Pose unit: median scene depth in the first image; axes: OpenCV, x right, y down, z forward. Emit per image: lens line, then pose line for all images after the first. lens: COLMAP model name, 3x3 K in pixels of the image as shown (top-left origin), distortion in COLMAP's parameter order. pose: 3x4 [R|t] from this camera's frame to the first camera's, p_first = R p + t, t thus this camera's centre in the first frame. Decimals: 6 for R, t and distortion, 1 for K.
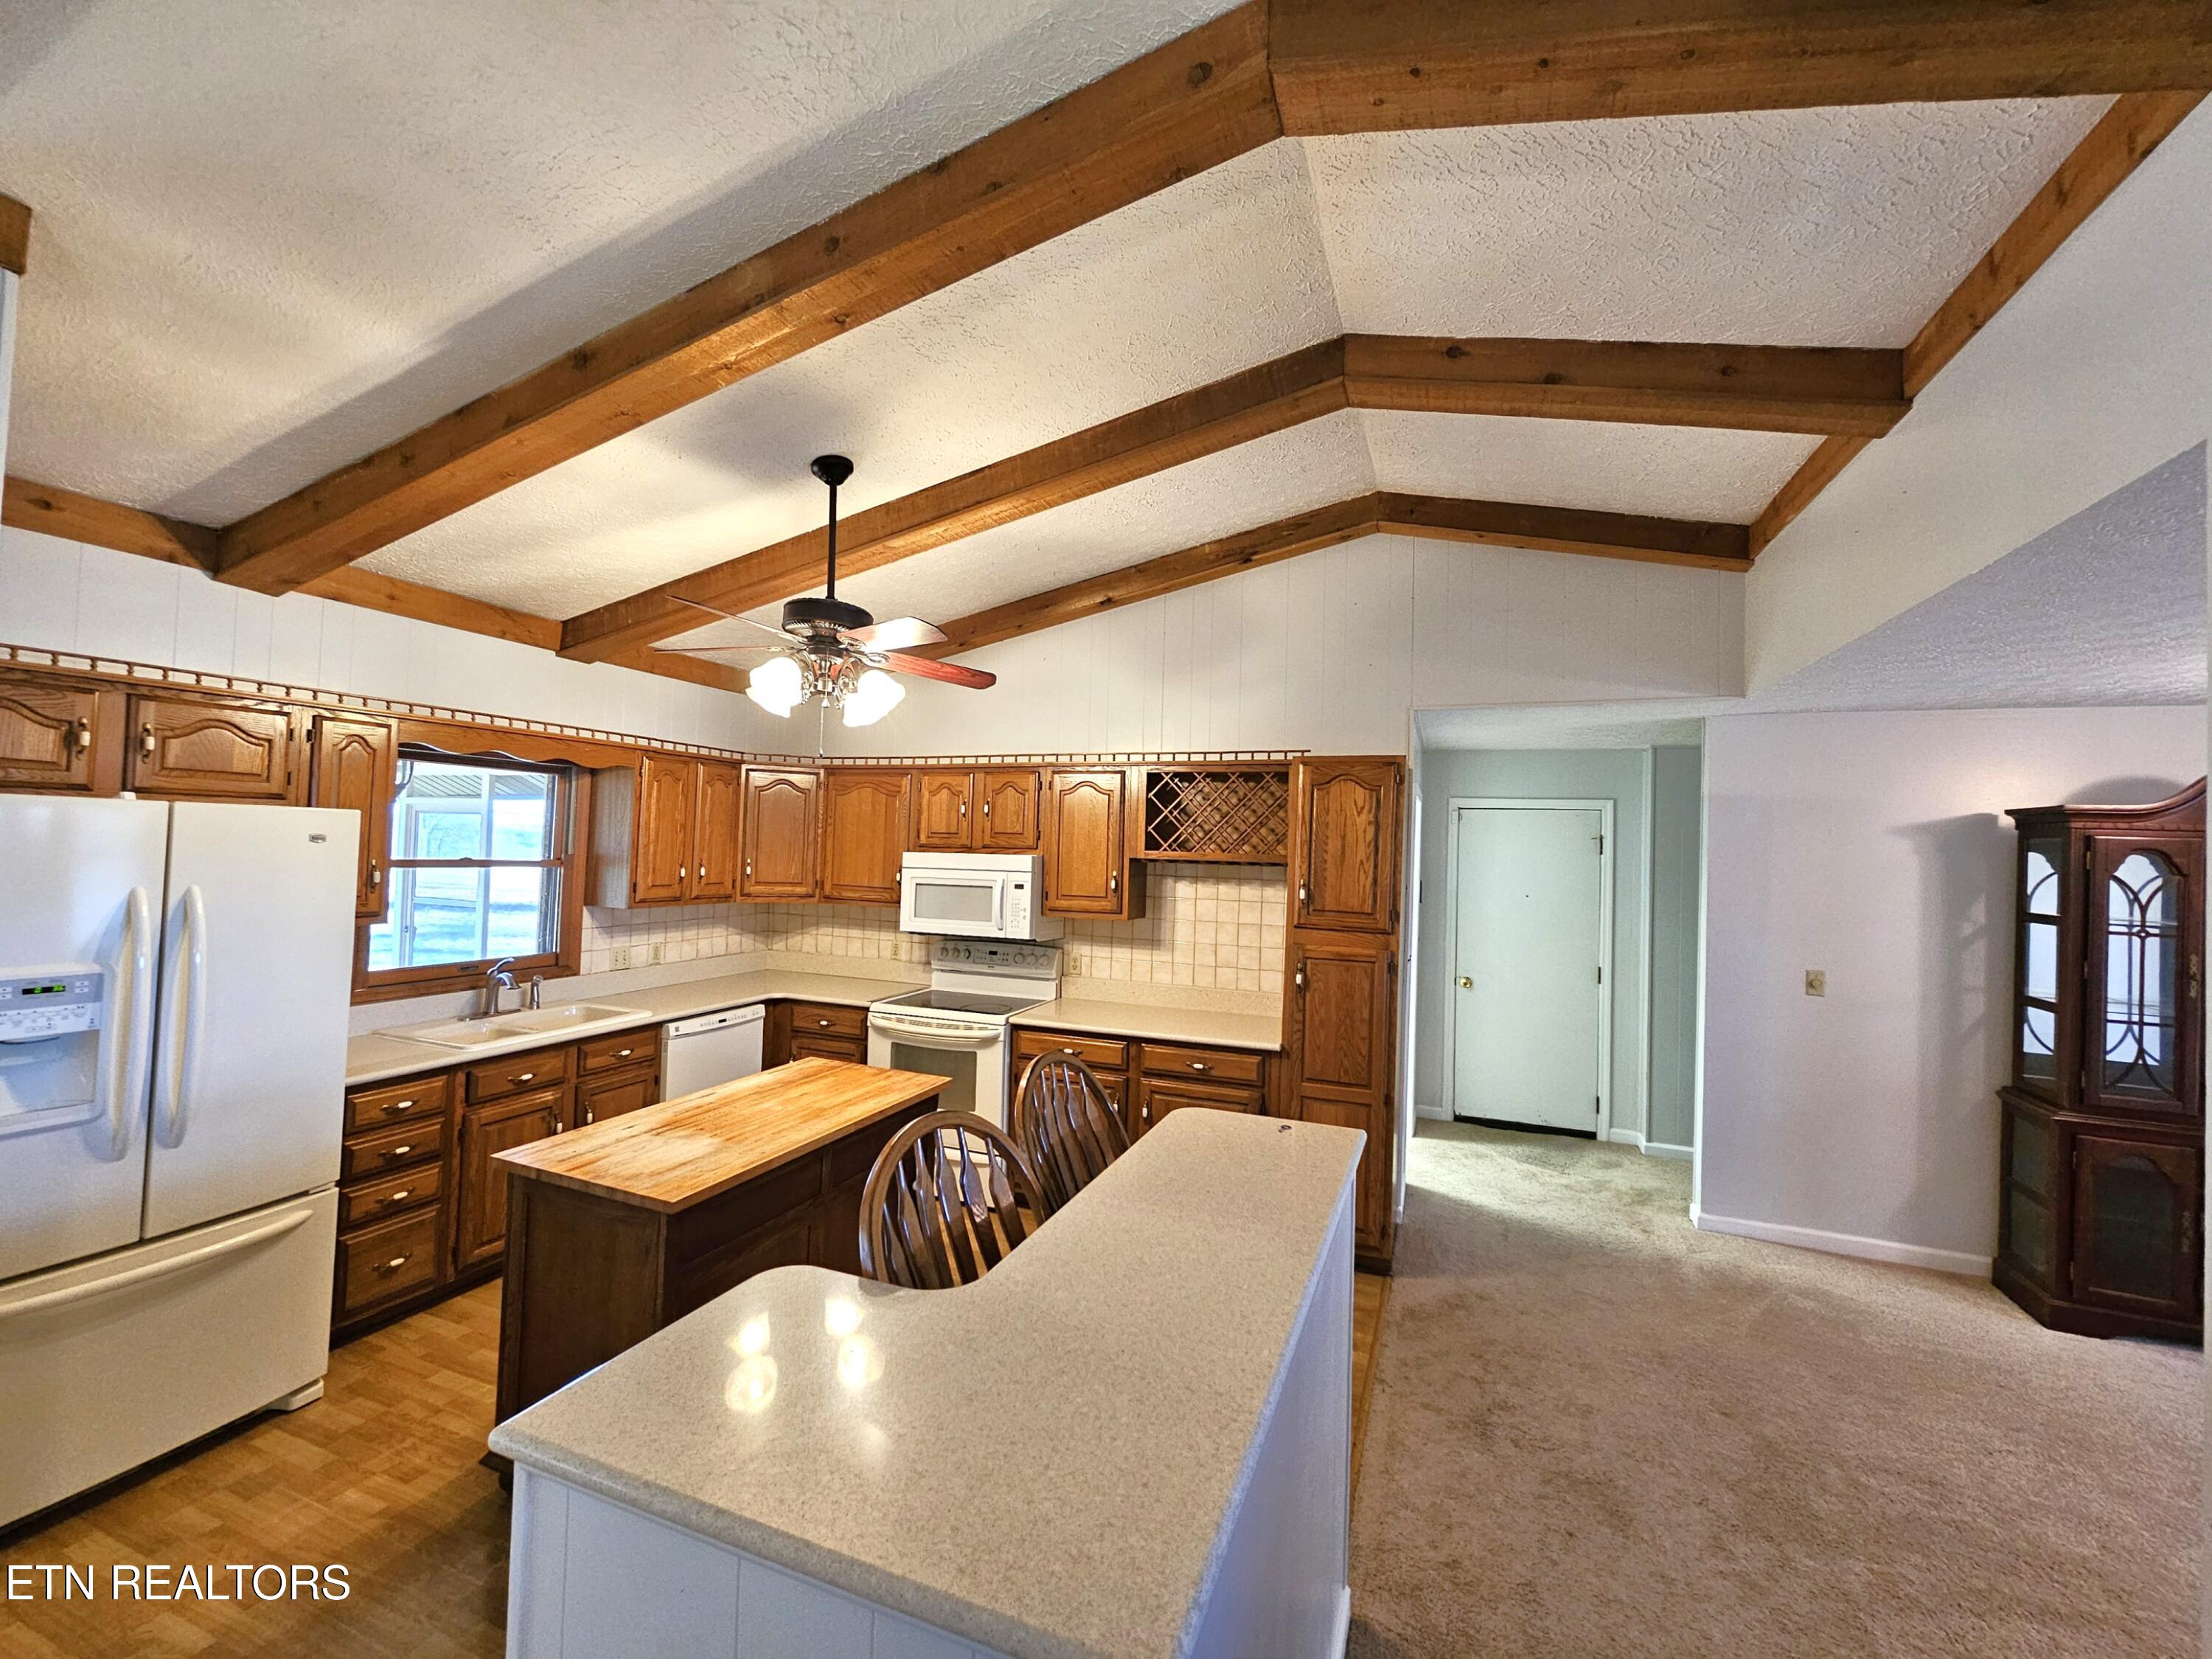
lens RADIAL K [[905.5, 0, 1102.3], [0, 905.5, 829.0], [0, 0, 1]] dist [-0.002963, -0.000191]
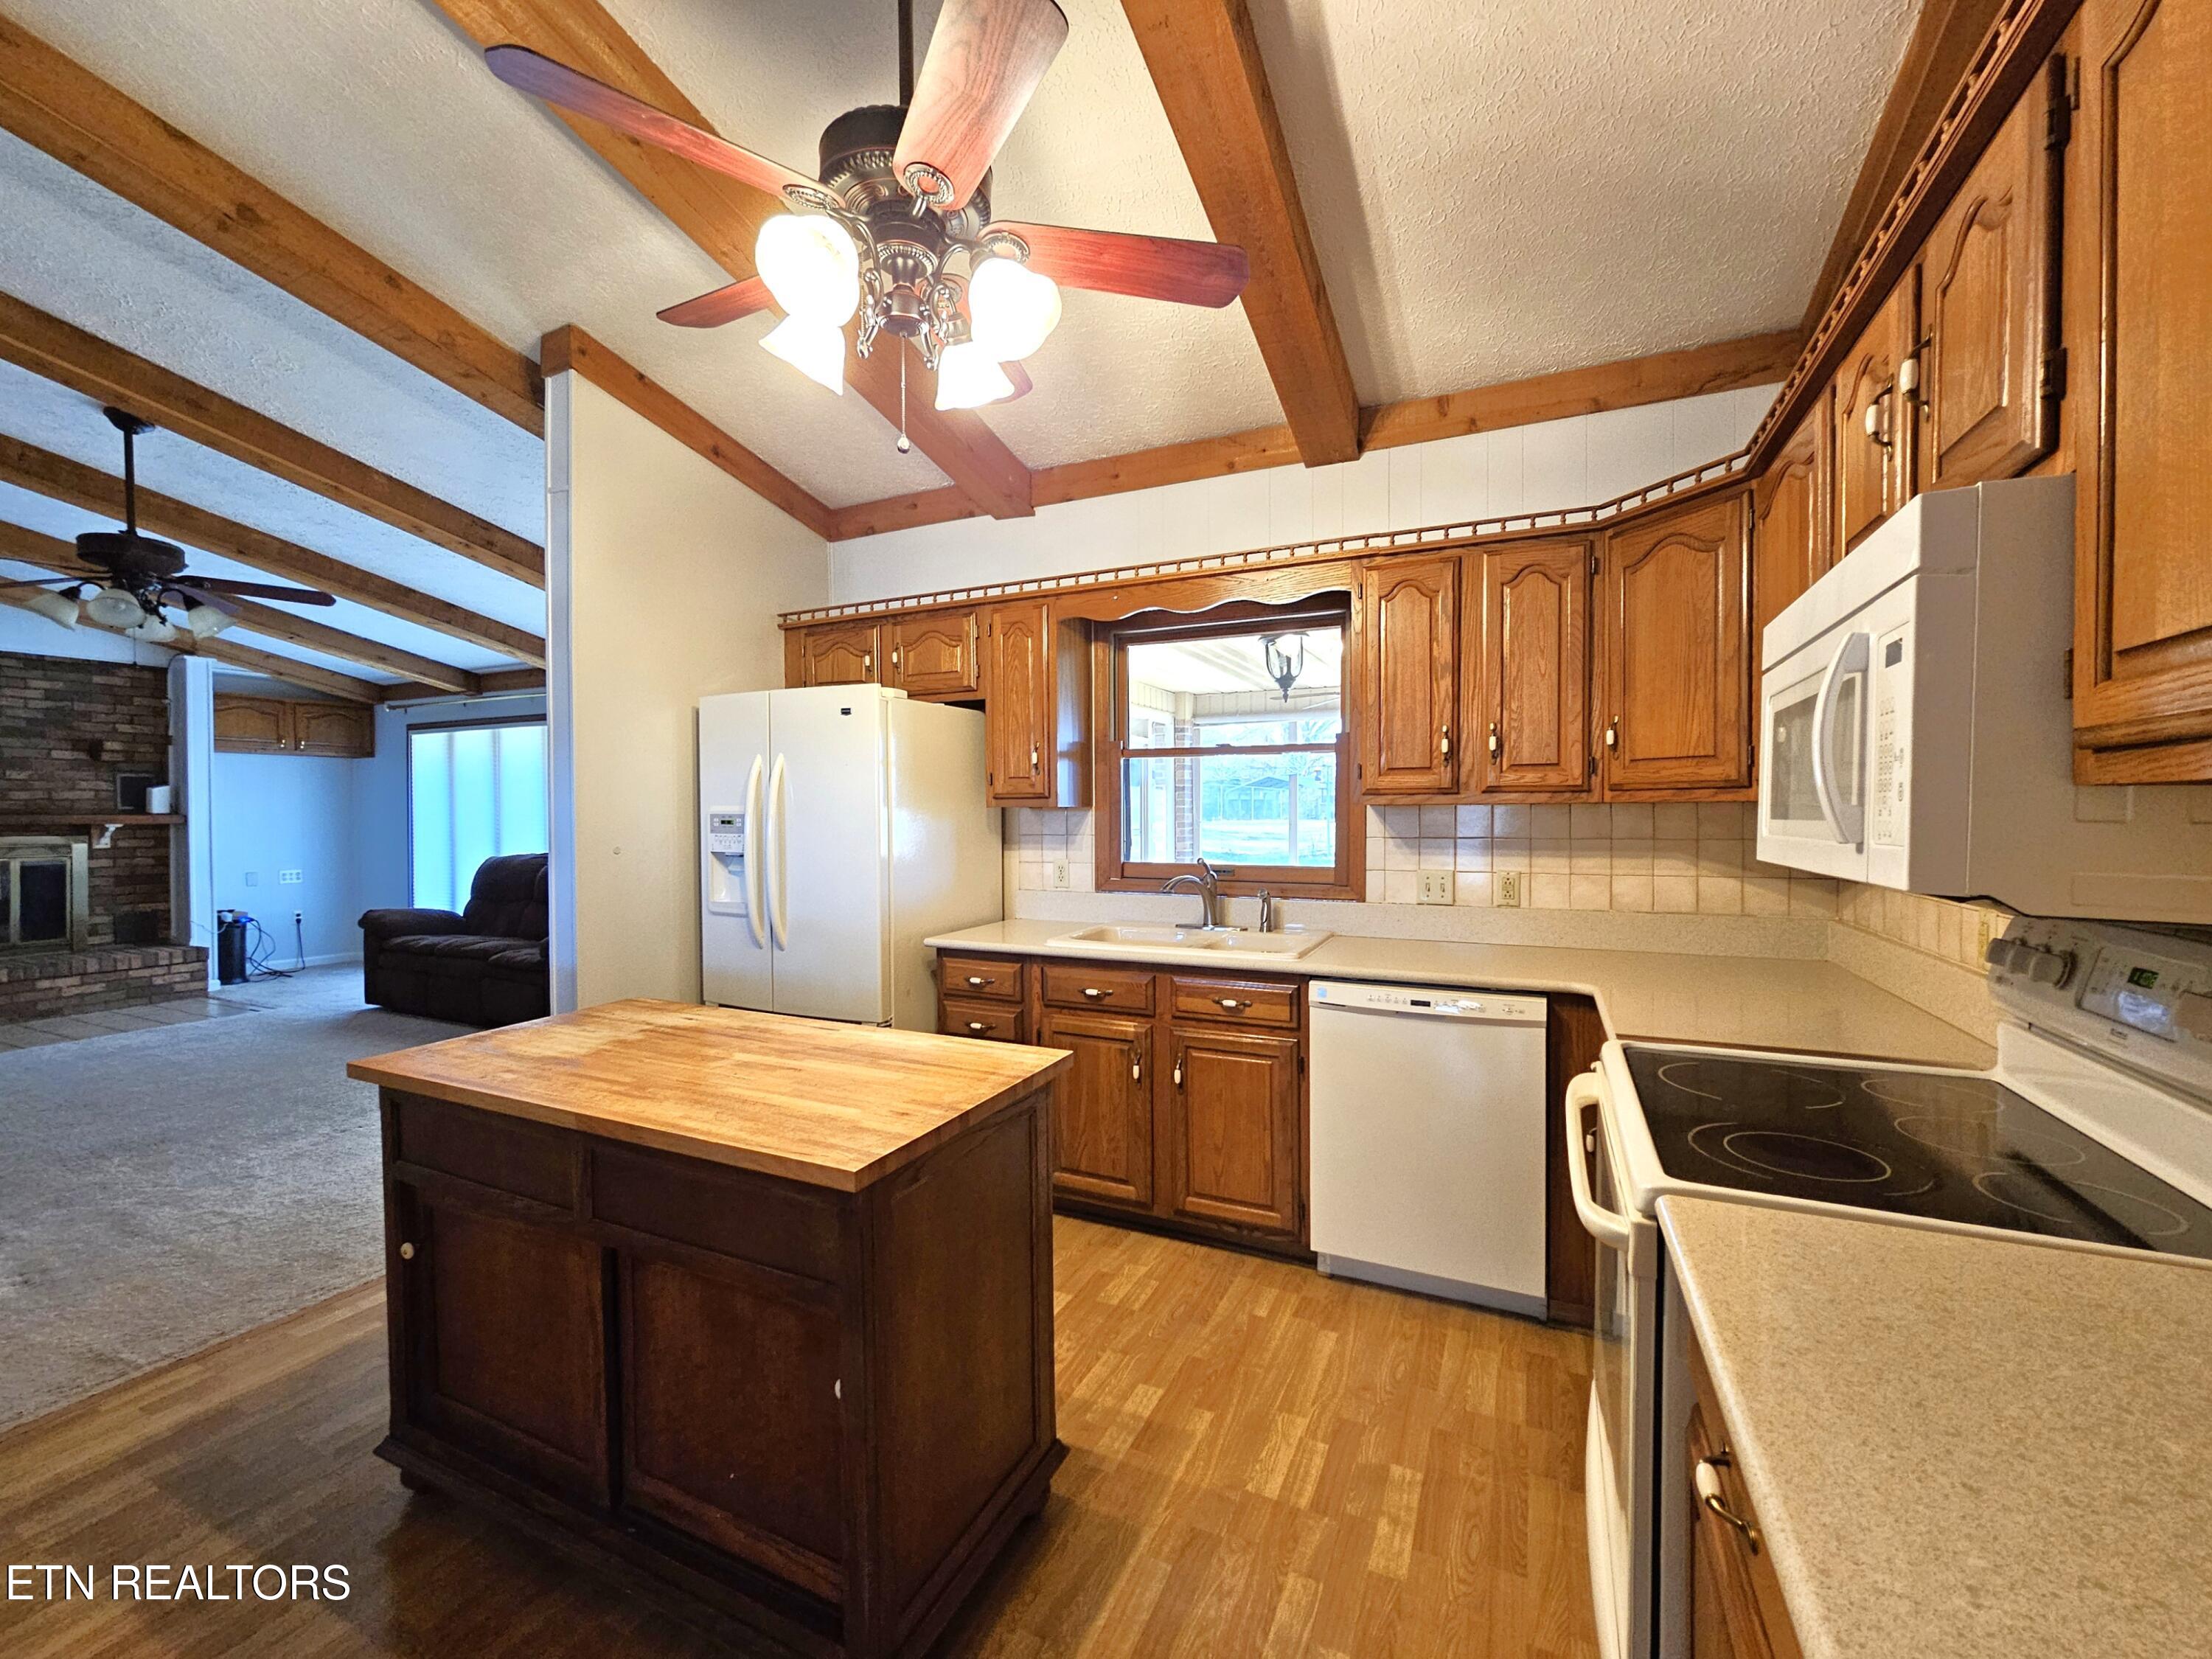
lens RADIAL K [[905.5, 0, 1099.7], [0, 905.5, 827.4], [0, 0, 1]] dist [-0.002963, -0.000191]
pose [[-0.070640, -0.010922, -0.997442, 0.141033], [0.021599, 0.999689, -0.012476, 0.104631], [0.997268, -0.022425, -0.070382, 0.823723]]
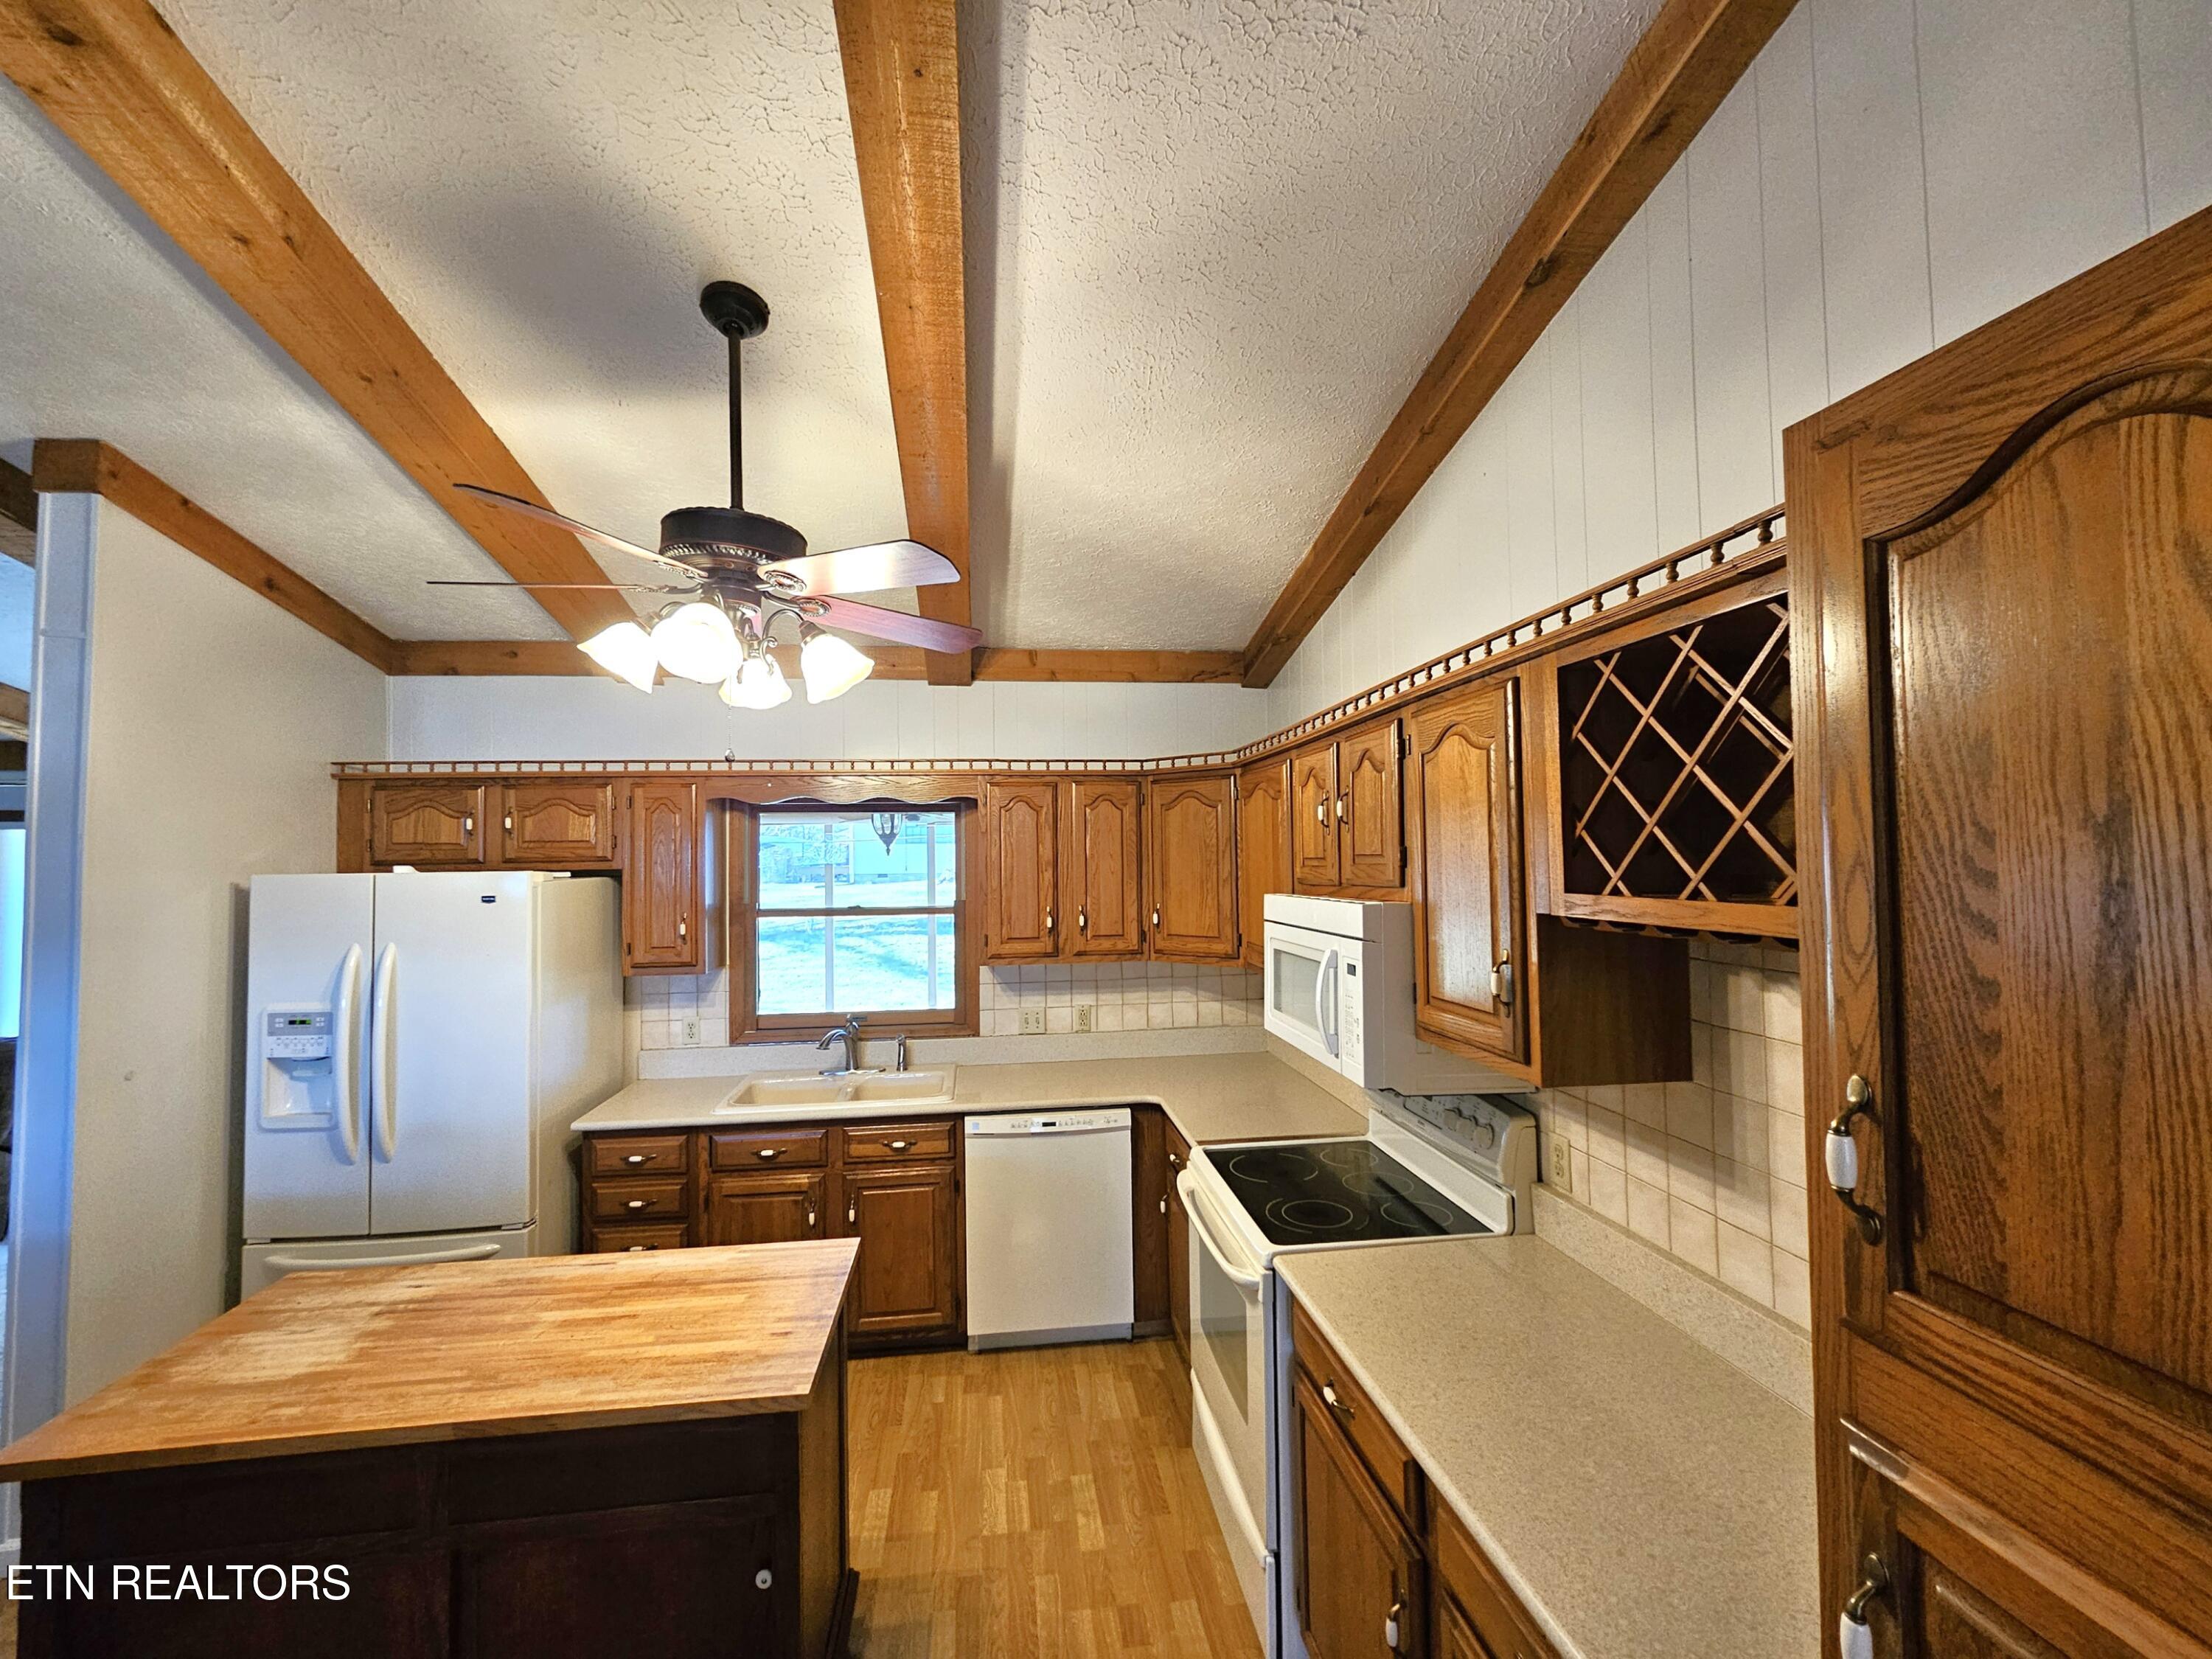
lens RADIAL K [[905.5, 0, 1097.3], [0, 905.5, 829.0], [0, 0, 1]] dist [-0.002963, -0.000191]
pose [[0.477642, -0.065841, -0.876084, 0.260433], [0.045790, 0.997698, -0.050016, 0.008331], [0.877360, -0.016226, 0.479557, 0.663530]]
